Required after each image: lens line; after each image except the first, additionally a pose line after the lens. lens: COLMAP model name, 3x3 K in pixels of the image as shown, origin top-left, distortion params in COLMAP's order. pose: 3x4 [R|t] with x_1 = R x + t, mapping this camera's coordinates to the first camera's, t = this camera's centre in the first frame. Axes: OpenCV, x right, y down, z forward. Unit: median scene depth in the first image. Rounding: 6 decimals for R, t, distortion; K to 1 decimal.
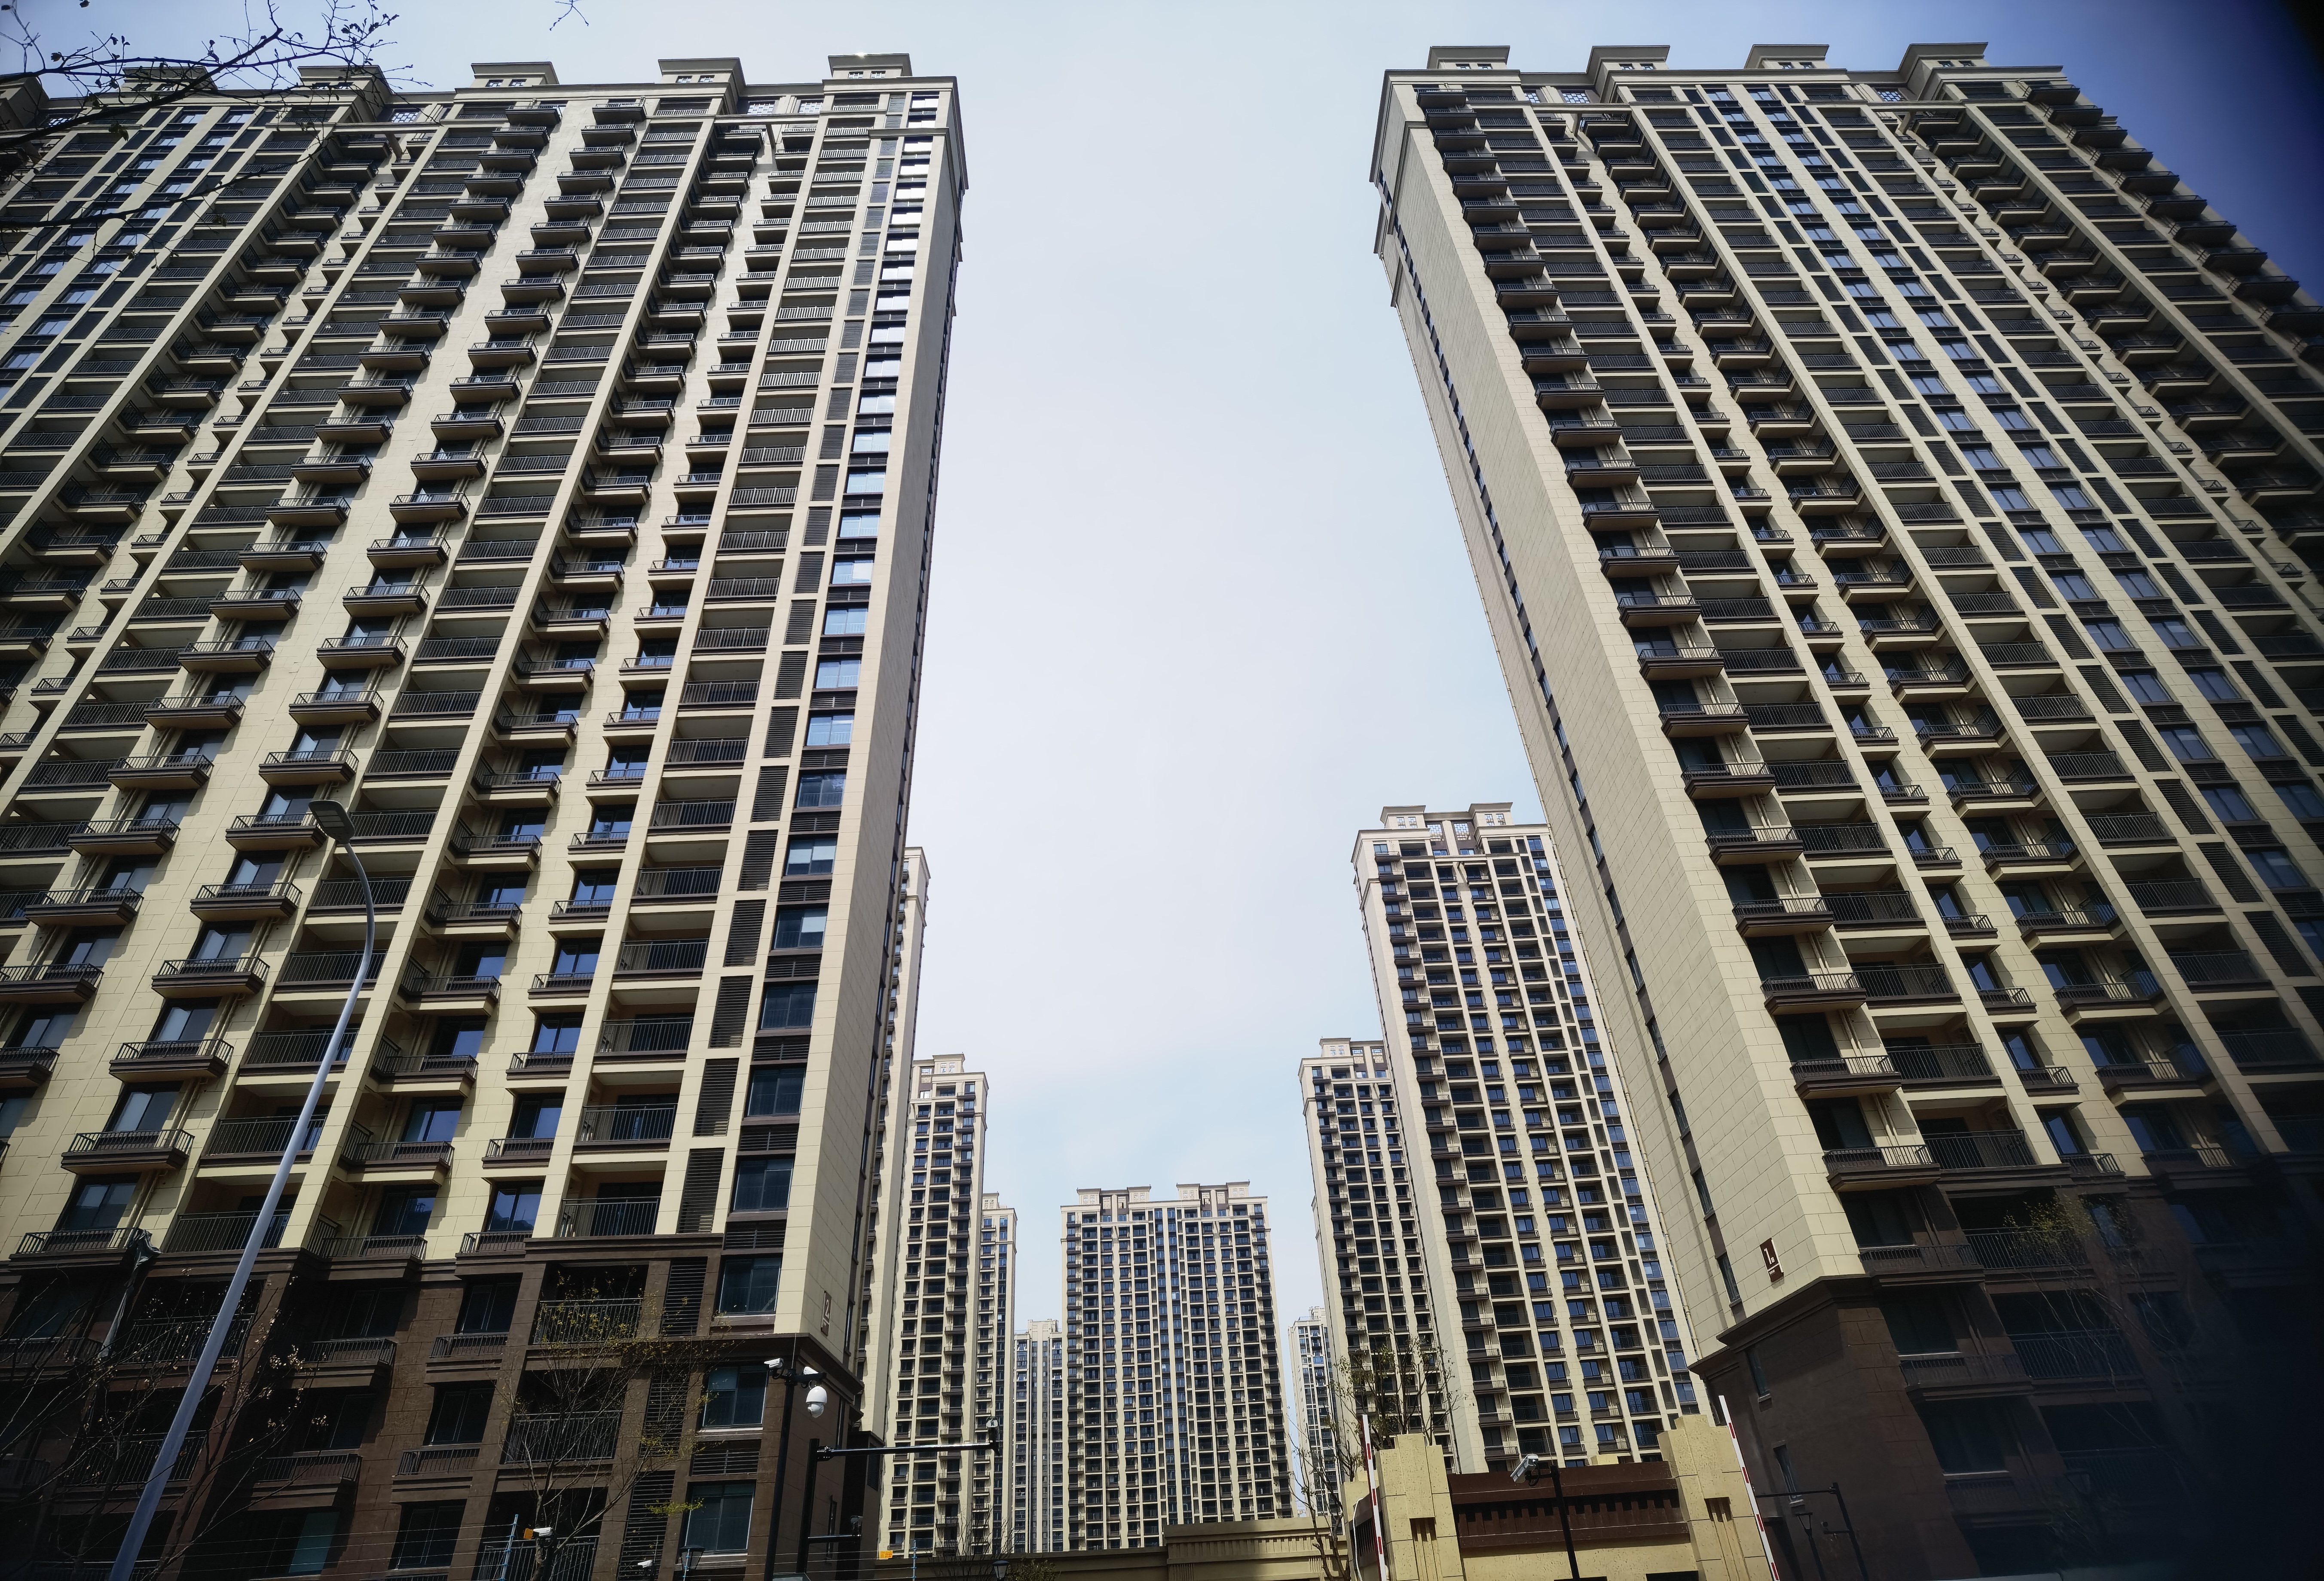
lens RADIAL K [[1201.7, 0, 1156.7], [0, 1201.7, 777.4], [0, 0, 1]] dist [-0.027111, 0.006487]
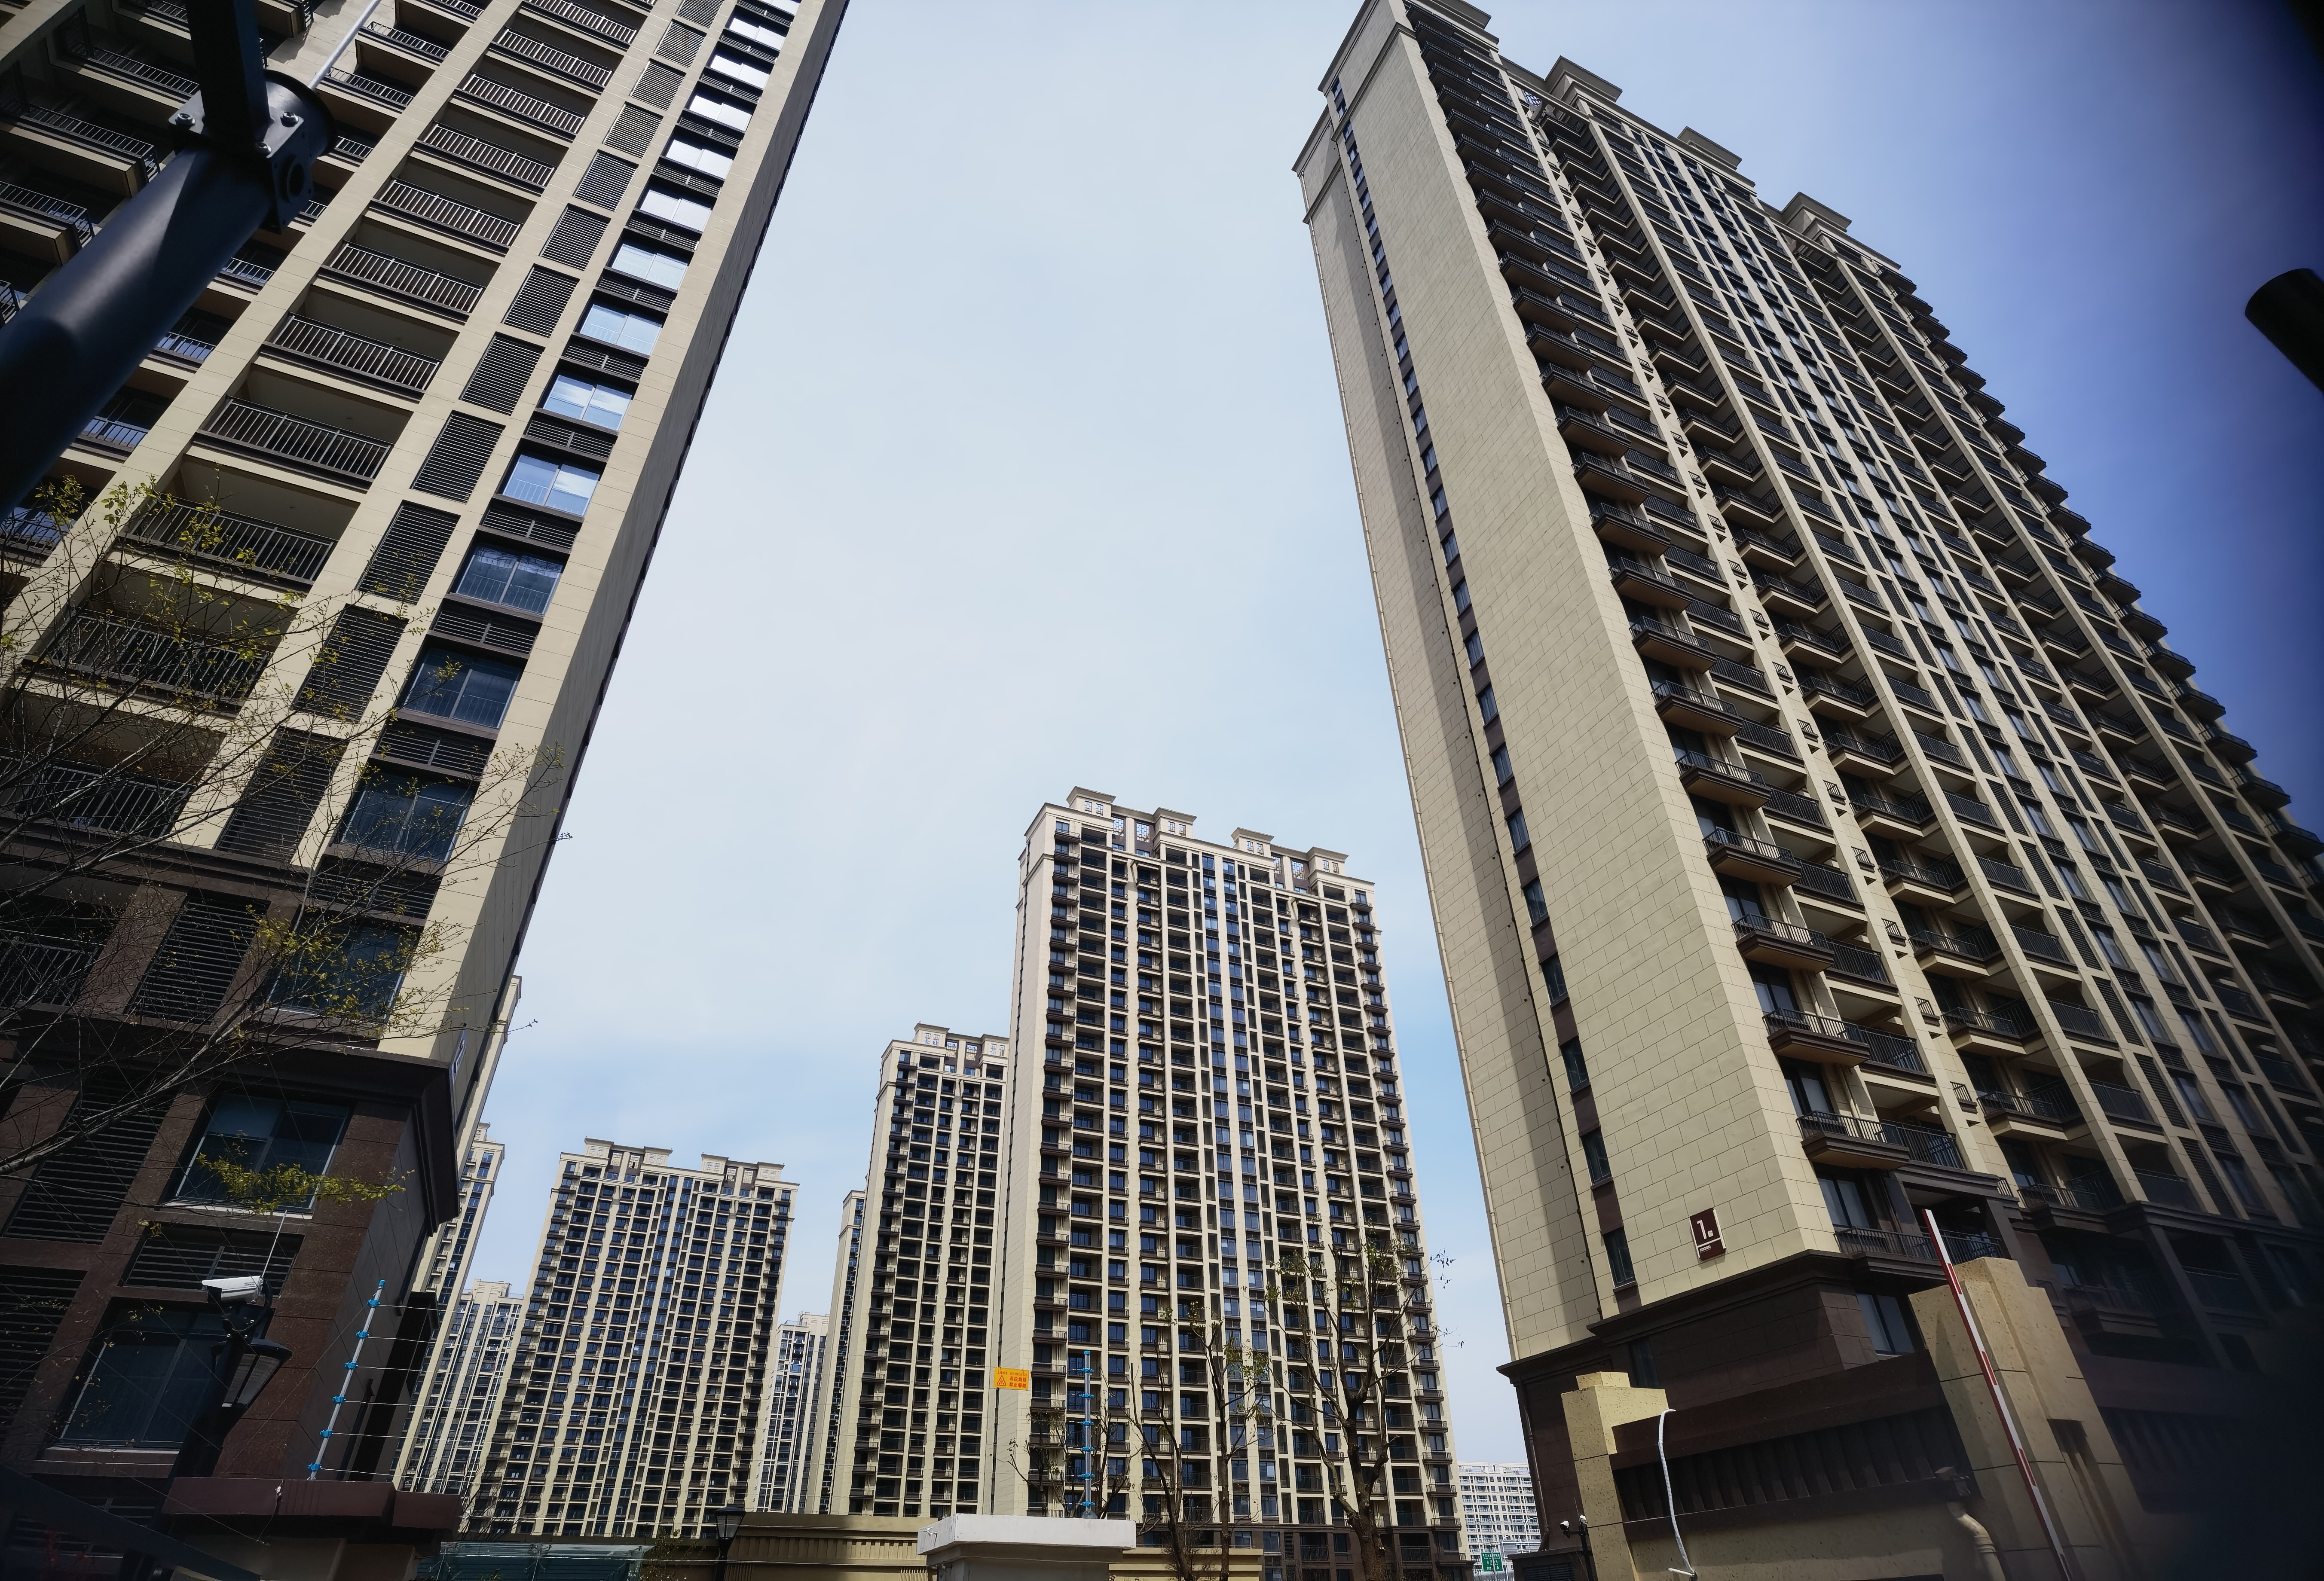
lens RADIAL K [[1201.7, 0, 1160.5], [0, 1201.7, 780.1], [0, 0, 1]] dist [-0.027111, 0.006487]
pose [[0.911437, 0.270979, 0.309603, -0.042061], [-0.264944, 0.962253, -0.062242, 0.060626], [-0.314782, -0.025298, 0.948827, 0.080984]]
